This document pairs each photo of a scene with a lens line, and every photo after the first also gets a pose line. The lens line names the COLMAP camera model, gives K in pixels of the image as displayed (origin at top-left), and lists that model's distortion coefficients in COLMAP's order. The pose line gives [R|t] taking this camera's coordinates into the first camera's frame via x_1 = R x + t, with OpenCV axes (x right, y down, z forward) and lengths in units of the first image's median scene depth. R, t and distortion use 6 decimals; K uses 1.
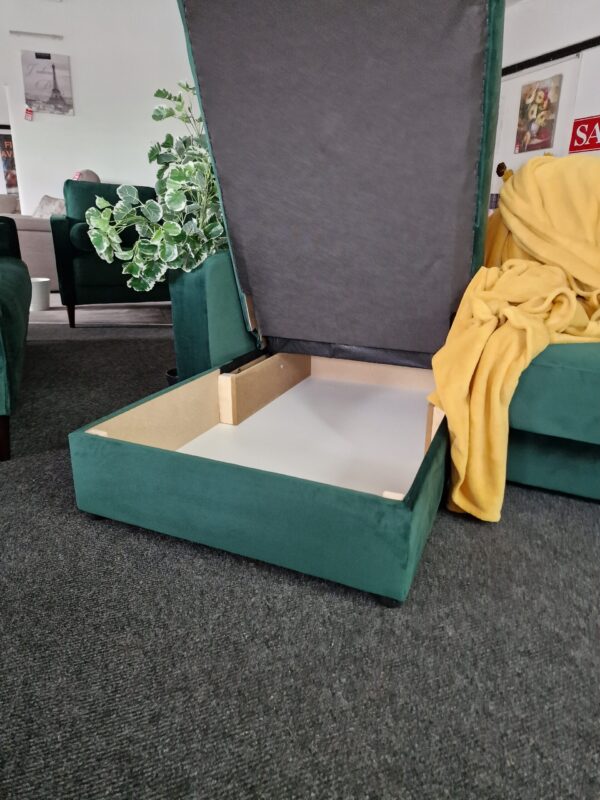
lens RADIAL K [[529.1, 0, 311.1], [0, 529.1, 394.1], [0, 0, 1]] dist [0.075122, -0.065282]
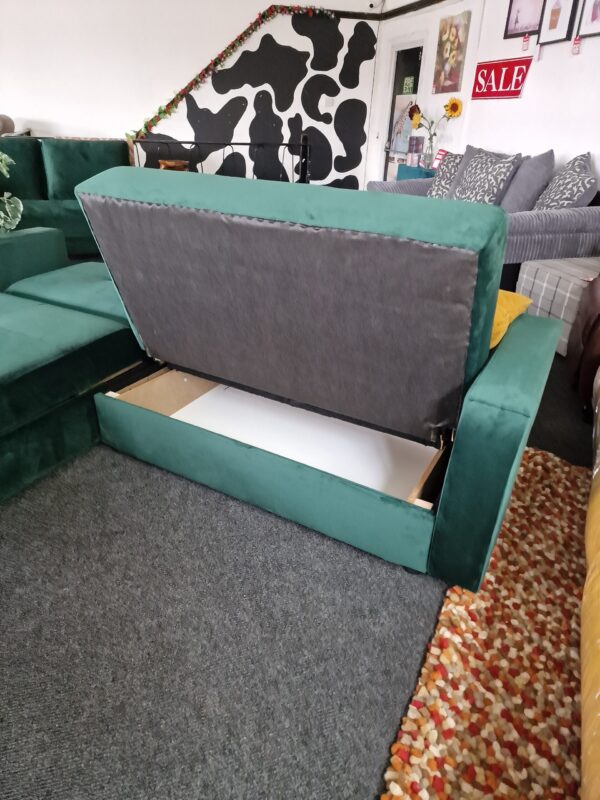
lens RADIAL K [[529.1, 0, 295.9], [0, 529.1, 391.2], [0, 0, 1]] dist [0.075122, -0.065282]
pose [[0.996760, 0.044164, -0.067217, 0.797051], [-0.034096, 0.988963, 0.144186, -0.174678], [0.072843, -0.141427, 0.987265, -0.187569]]
